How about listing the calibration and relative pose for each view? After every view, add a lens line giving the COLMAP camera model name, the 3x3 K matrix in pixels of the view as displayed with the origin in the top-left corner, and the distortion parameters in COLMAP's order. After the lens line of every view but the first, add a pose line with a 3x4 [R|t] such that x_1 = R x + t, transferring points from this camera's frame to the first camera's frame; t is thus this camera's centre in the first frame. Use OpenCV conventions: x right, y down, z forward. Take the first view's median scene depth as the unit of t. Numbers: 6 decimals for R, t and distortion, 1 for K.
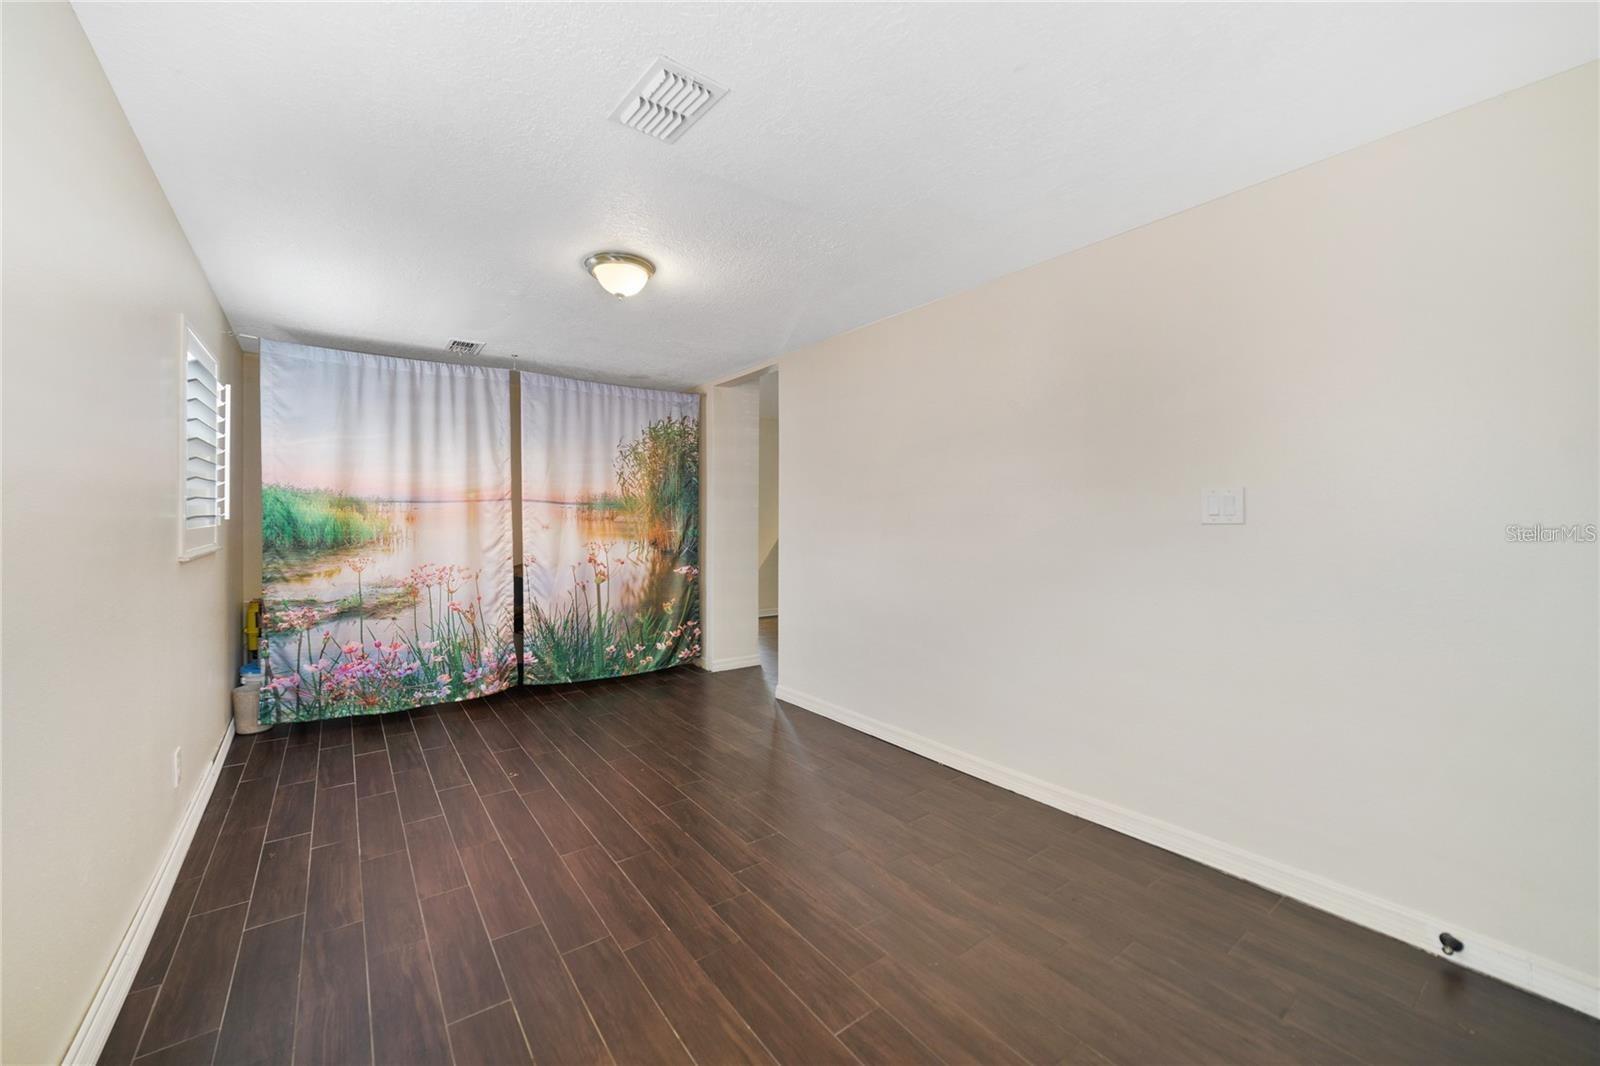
lens RADIAL K [[619.2, 0, 784.7], [0, 619.2, 526.6], [0, 0, 1]] dist [-0.000346, 0.000092]
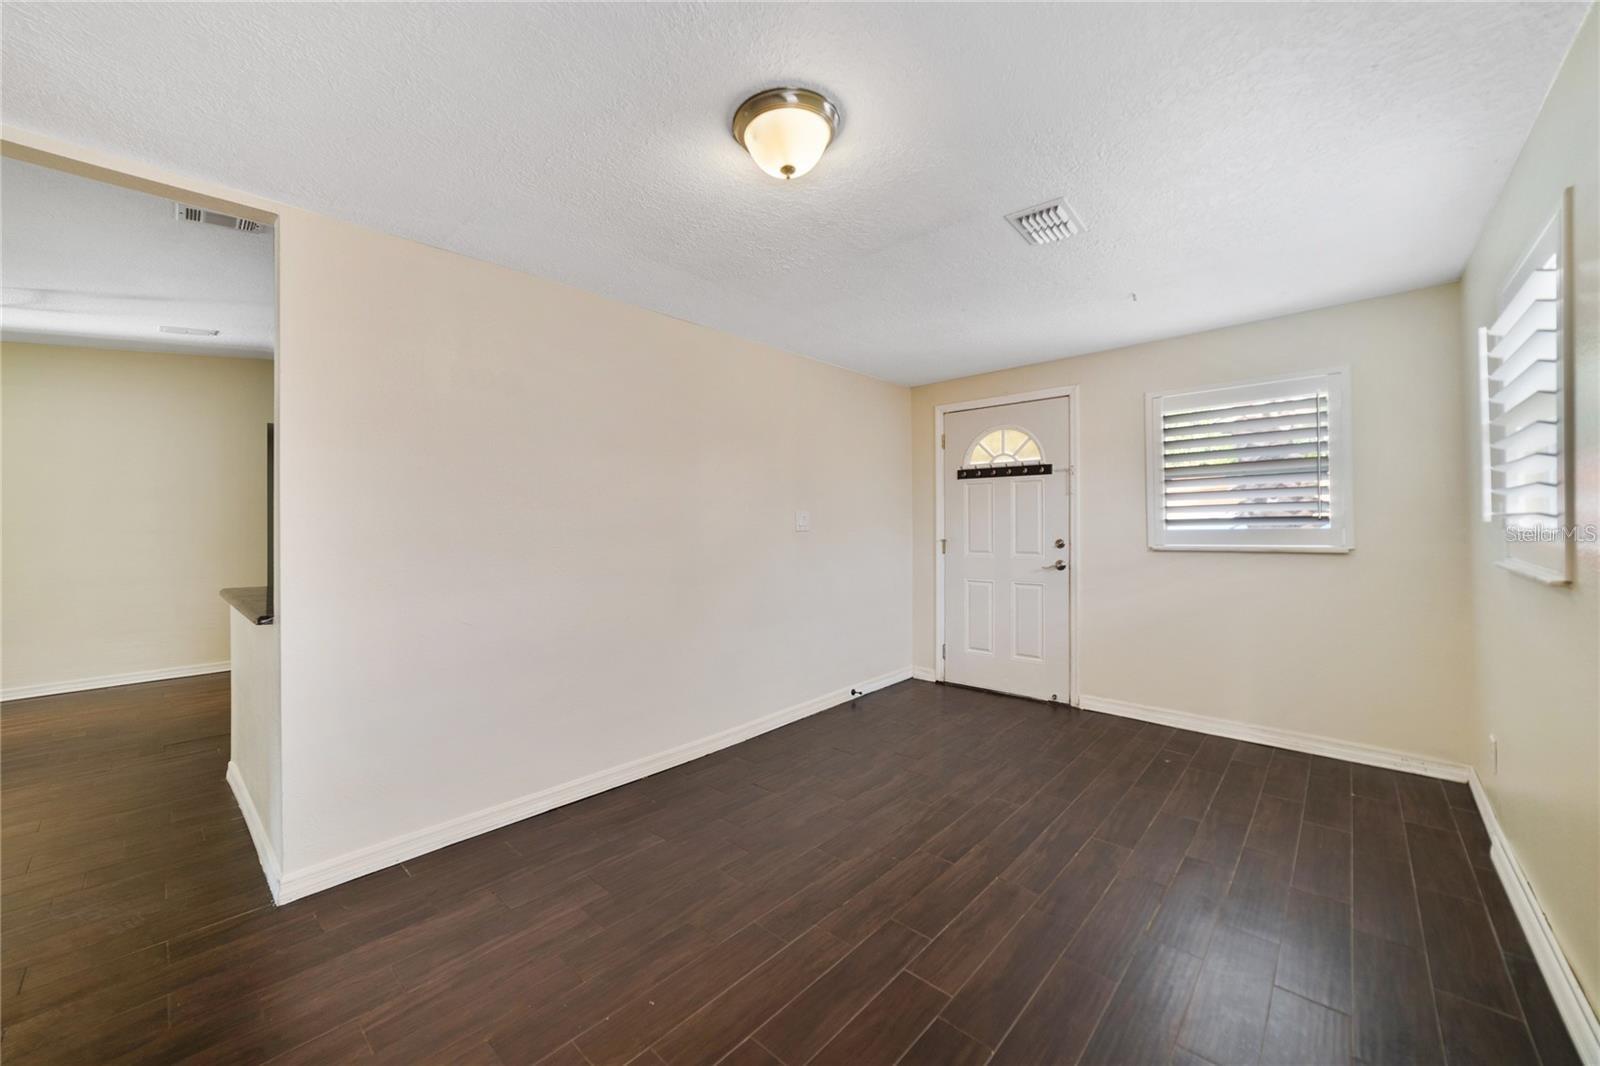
lens RADIAL K [[619.2, 0, 784.7], [0, 619.2, 526.6], [0, 0, 1]] dist [-0.000346, 0.000092]
pose [[-0.190040, 0.003598, 0.981770, -1.220995], [0.023605, 0.999721, 0.000906, -0.014340], [-0.981493, 0.023347, -0.190072, 1.559115]]
